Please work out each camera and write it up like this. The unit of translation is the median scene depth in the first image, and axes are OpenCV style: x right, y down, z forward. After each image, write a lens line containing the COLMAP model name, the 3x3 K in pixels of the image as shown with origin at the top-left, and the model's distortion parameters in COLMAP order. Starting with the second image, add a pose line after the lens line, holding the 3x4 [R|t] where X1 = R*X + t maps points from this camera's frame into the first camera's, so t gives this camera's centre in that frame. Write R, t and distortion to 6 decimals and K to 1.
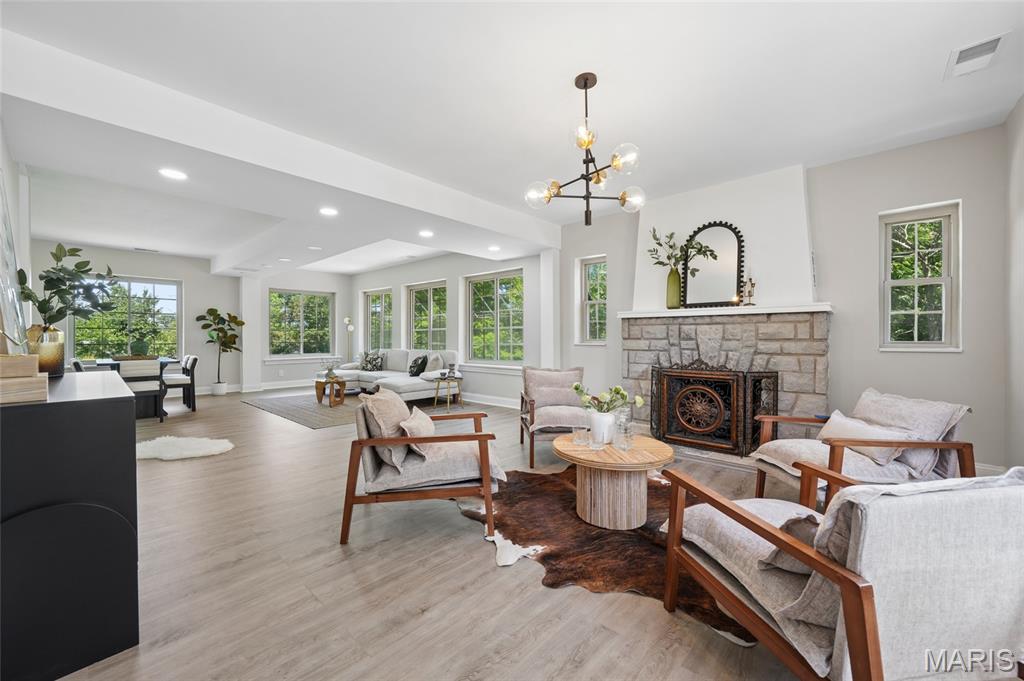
lens RADIAL K [[416.2, 0, 512.9], [0, 416.2, 341.3], [0, 0, 1]] dist [-0.004904, -0.000424]
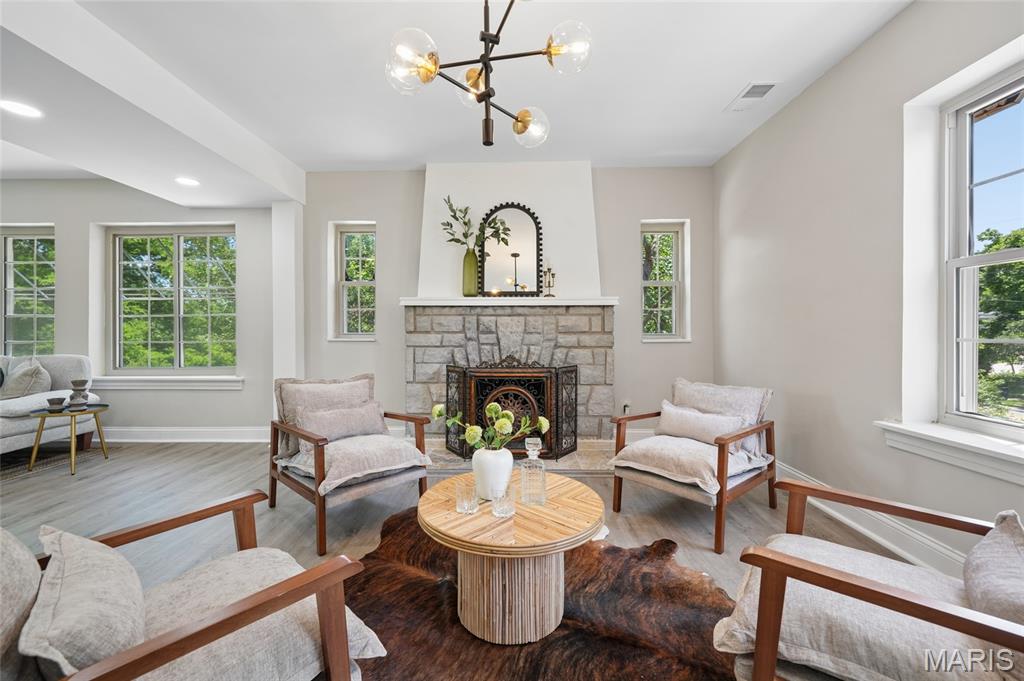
lens RADIAL K [[416.2, 0, 510.5], [0, 416.2, 331.2], [0, 0, 1]] dist [-0.004904, -0.000424]
pose [[0.749950, -0.003935, 0.661483, -0.119813], [0.007921, 0.999964, -0.003032, -0.004934], [-0.661448, 0.007514, 0.749954, 0.328171]]
